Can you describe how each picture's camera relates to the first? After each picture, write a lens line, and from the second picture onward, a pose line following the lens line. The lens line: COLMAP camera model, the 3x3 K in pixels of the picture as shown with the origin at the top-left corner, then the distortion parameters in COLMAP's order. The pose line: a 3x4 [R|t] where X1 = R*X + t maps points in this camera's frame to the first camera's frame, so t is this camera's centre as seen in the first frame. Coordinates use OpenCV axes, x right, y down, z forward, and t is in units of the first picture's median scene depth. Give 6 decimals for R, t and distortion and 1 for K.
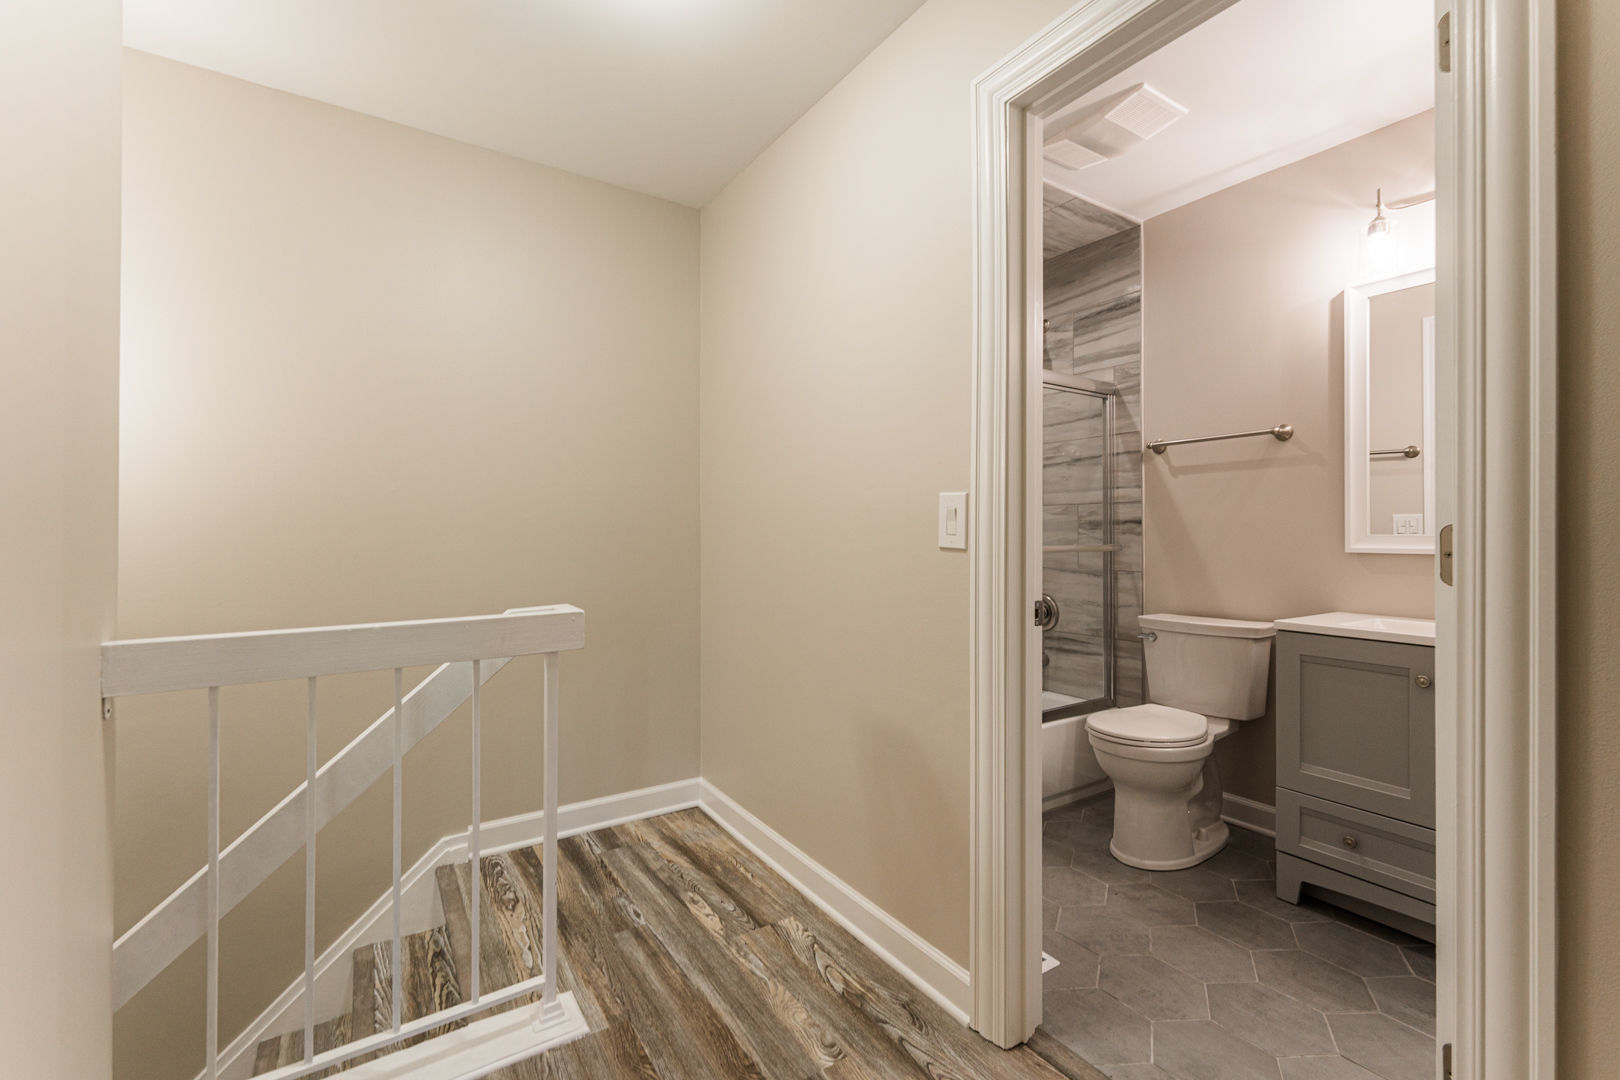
lens RADIAL K [[685.4, 0, 807.4], [0, 685.4, 530.9], [0, 0, 1]] dist [0.006174, 0.000405]
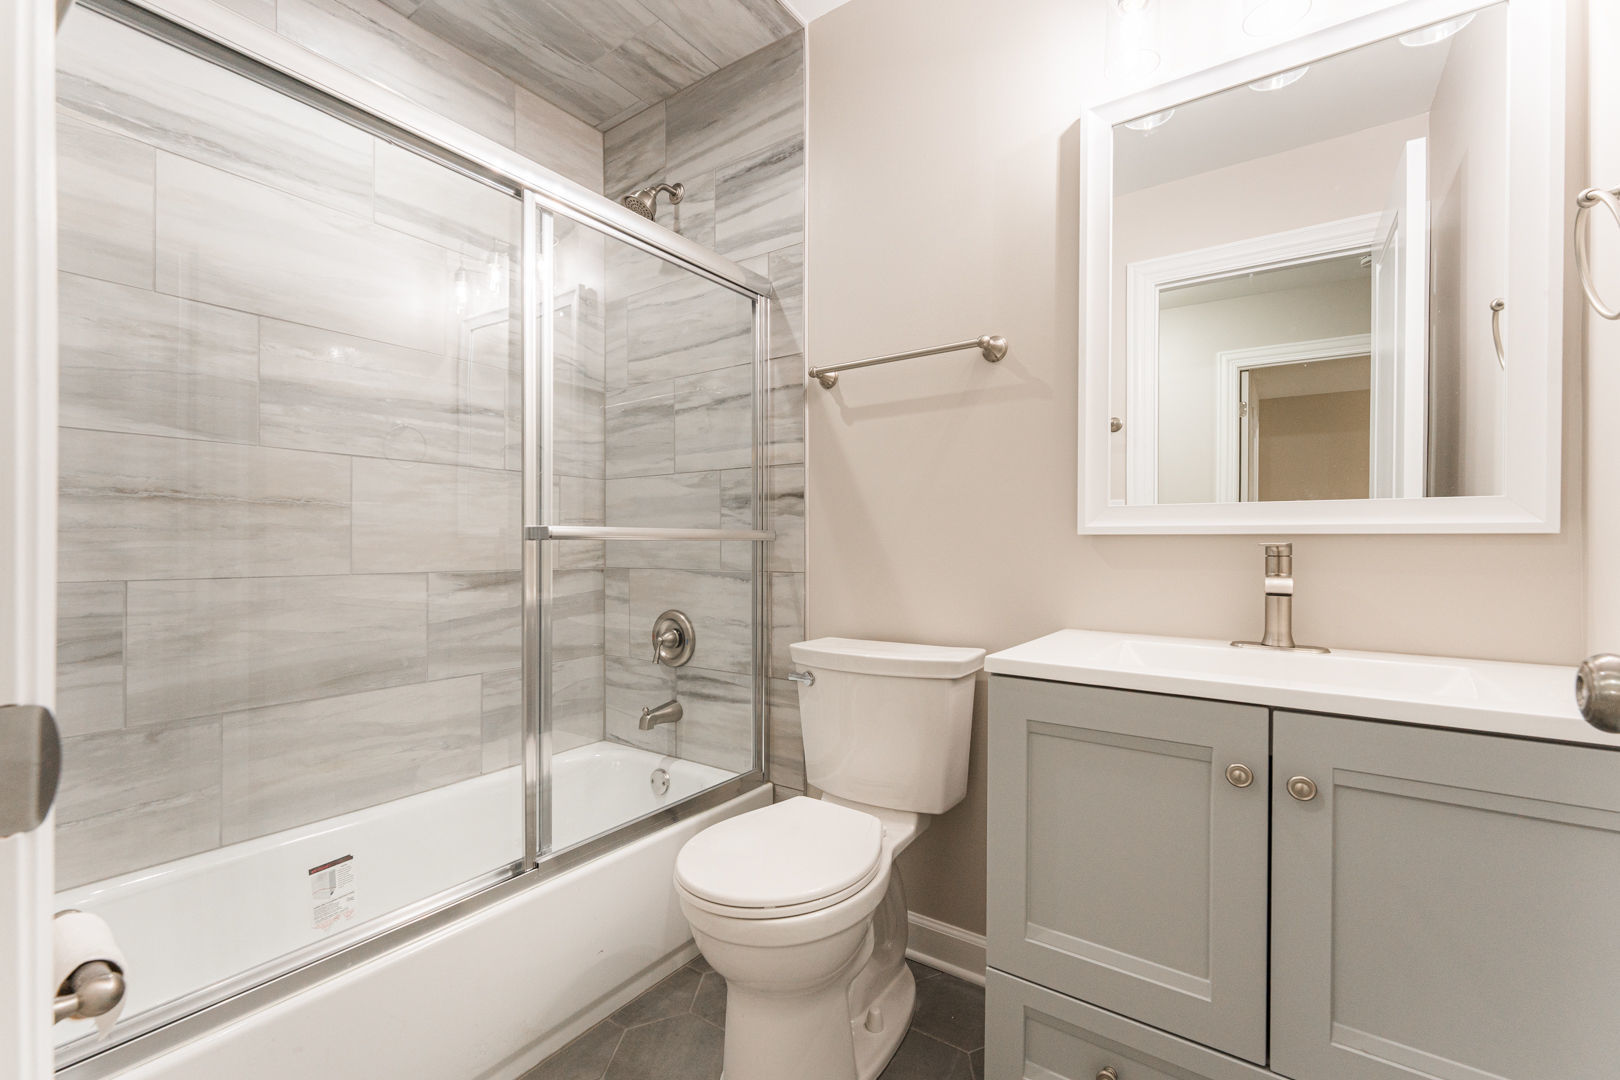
lens RADIAL K [[685.4, 0, 810.9], [0, 685.4, 545.7], [0, 0, 1]] dist [0.006174, 0.000405]
pose [[0.929671, 0.003938, 0.368371, 0.254600], [-0.006444, 0.999964, 0.005573, 0.030556], [-0.368335, -0.007555, 0.929662, 0.397512]]
